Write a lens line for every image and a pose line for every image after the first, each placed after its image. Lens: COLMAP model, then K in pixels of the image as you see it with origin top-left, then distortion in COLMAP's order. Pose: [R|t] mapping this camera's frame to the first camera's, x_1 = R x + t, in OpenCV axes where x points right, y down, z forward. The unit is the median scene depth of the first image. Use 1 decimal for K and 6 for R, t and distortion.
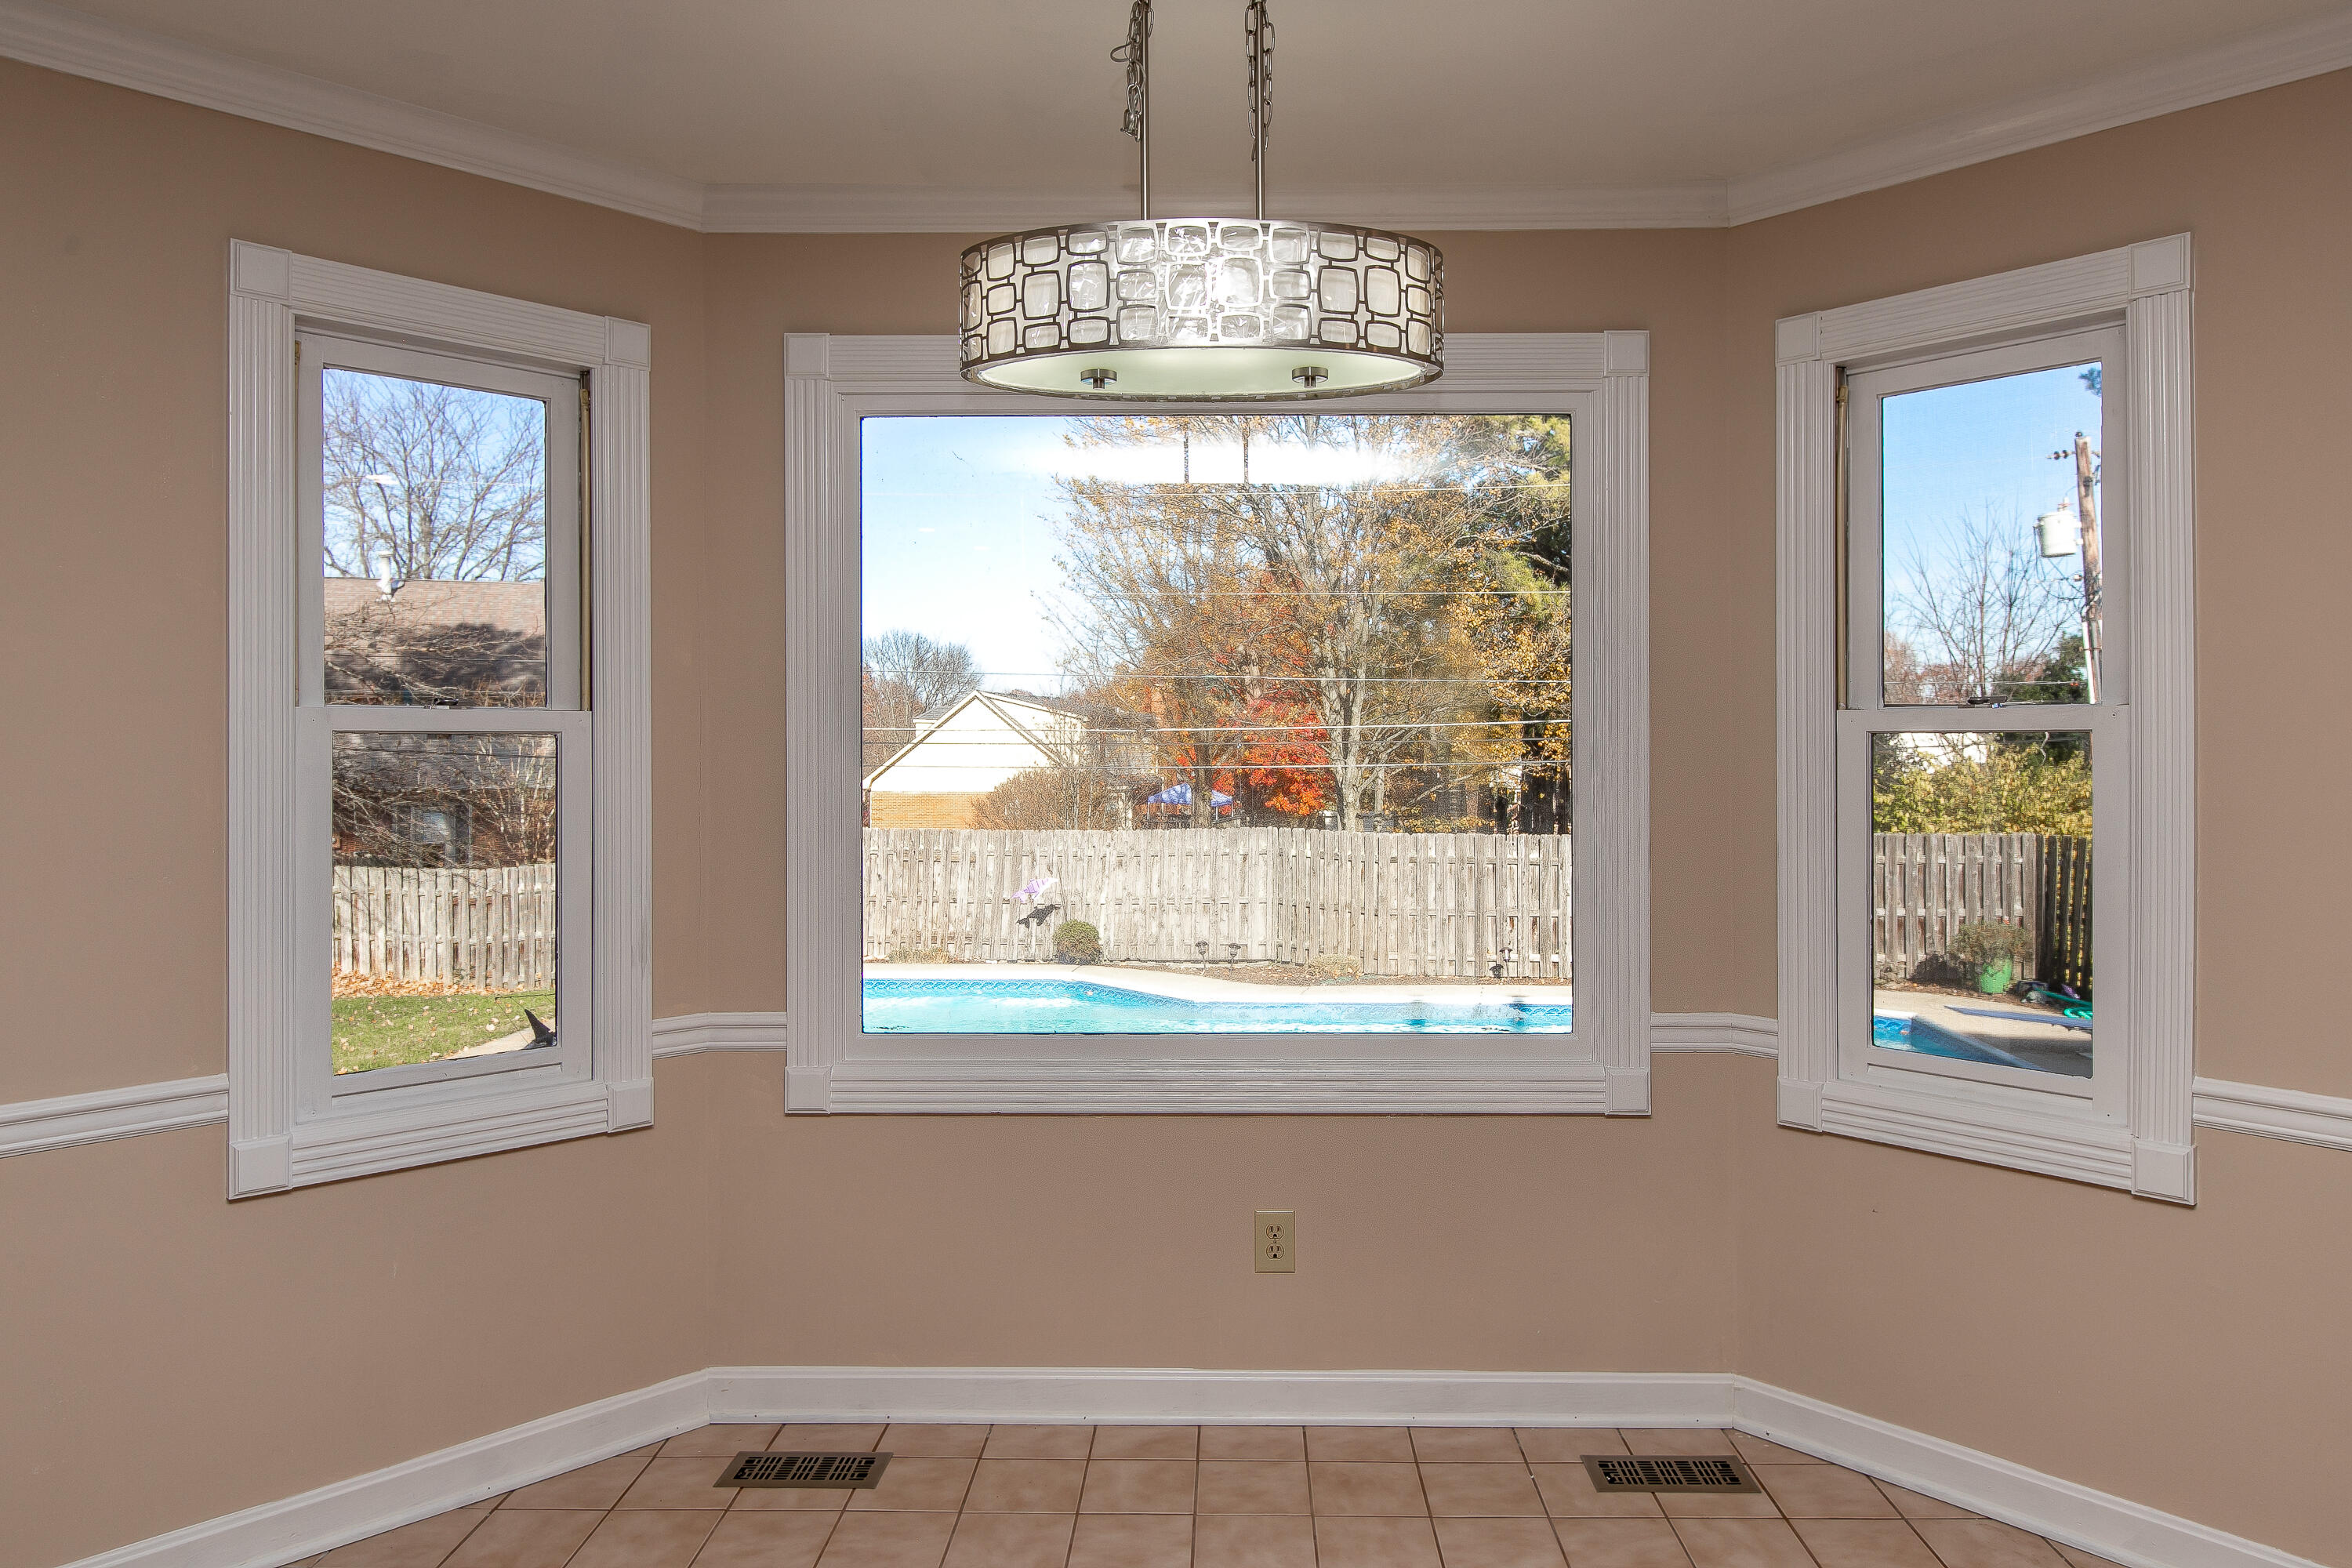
lens RADIAL K [[1482.0, 0, 1182.4], [0, 1482.0, 733.4], [0, 0, 1]] dist [0.007453, 0.001555]
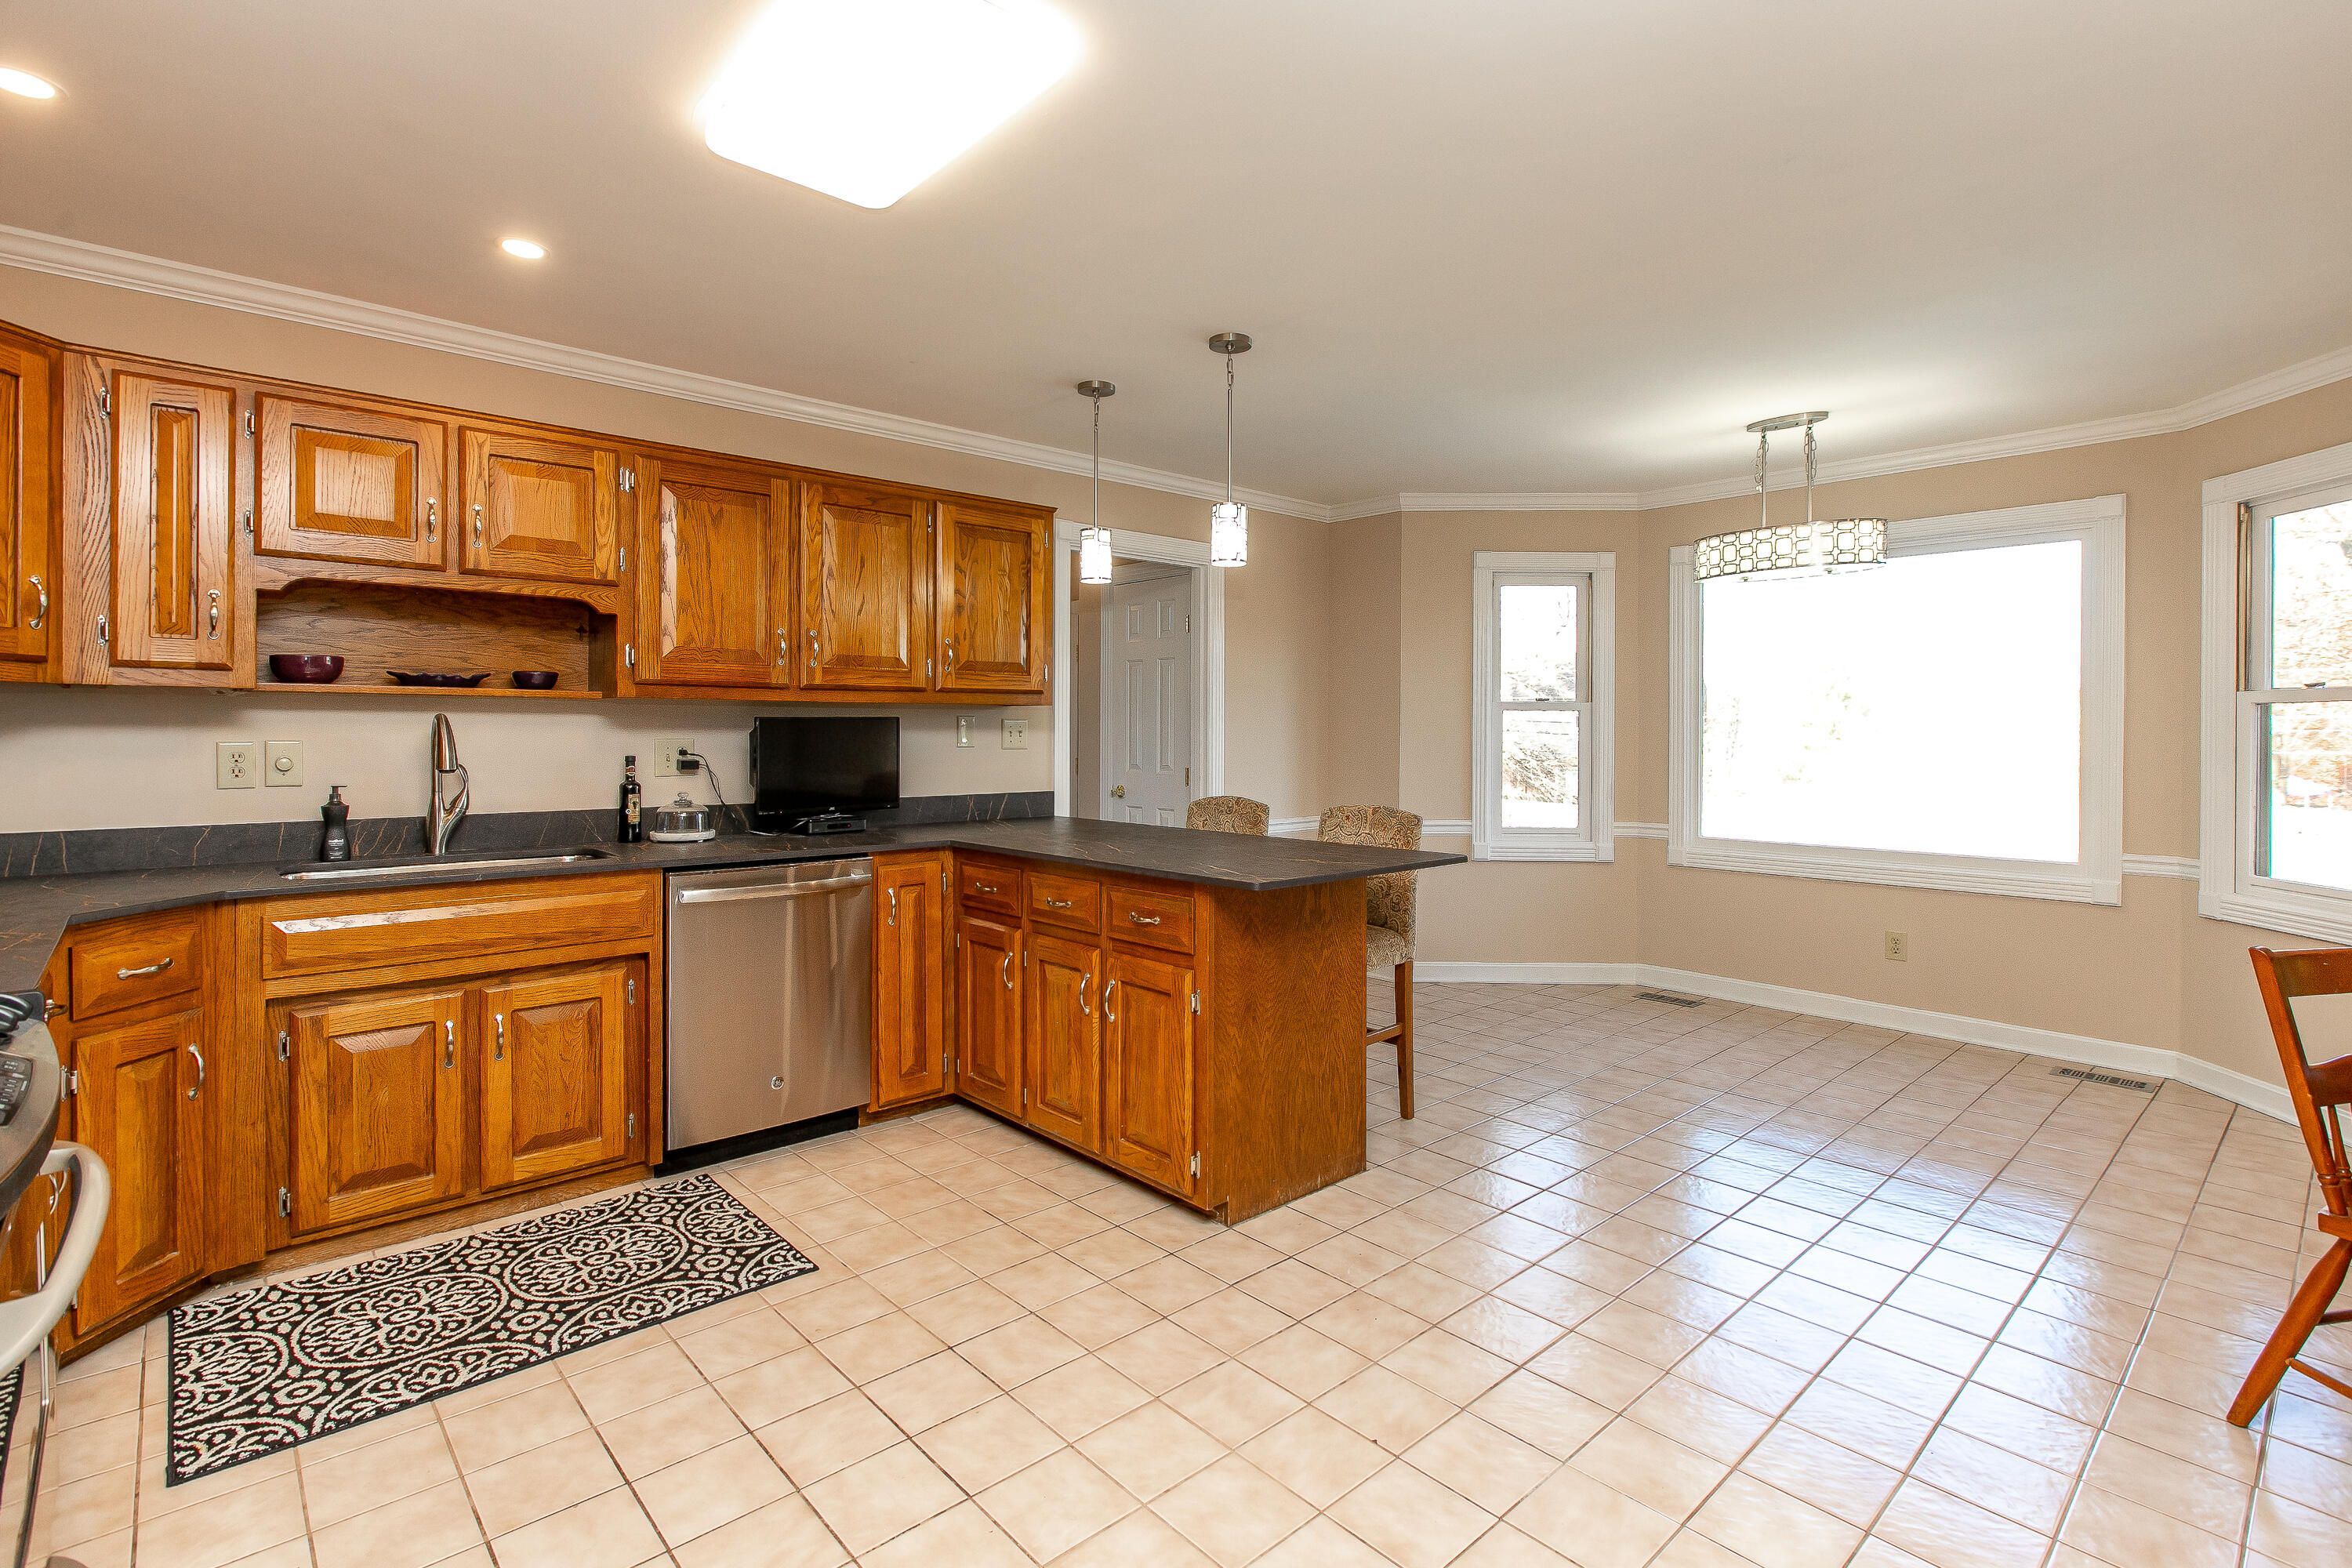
lens RADIAL K [[1113.4, 0, 1182.0], [0, 1113.4, 740.2], [0, 0, 1]] dist [-0.000752, -0.000150]
pose [[0.680844, 0.007719, -0.732388, 0.552017], [-0.001371, 0.999956, 0.009264, 0.032903], [0.732427, -0.005303, 0.680825, -0.875067]]
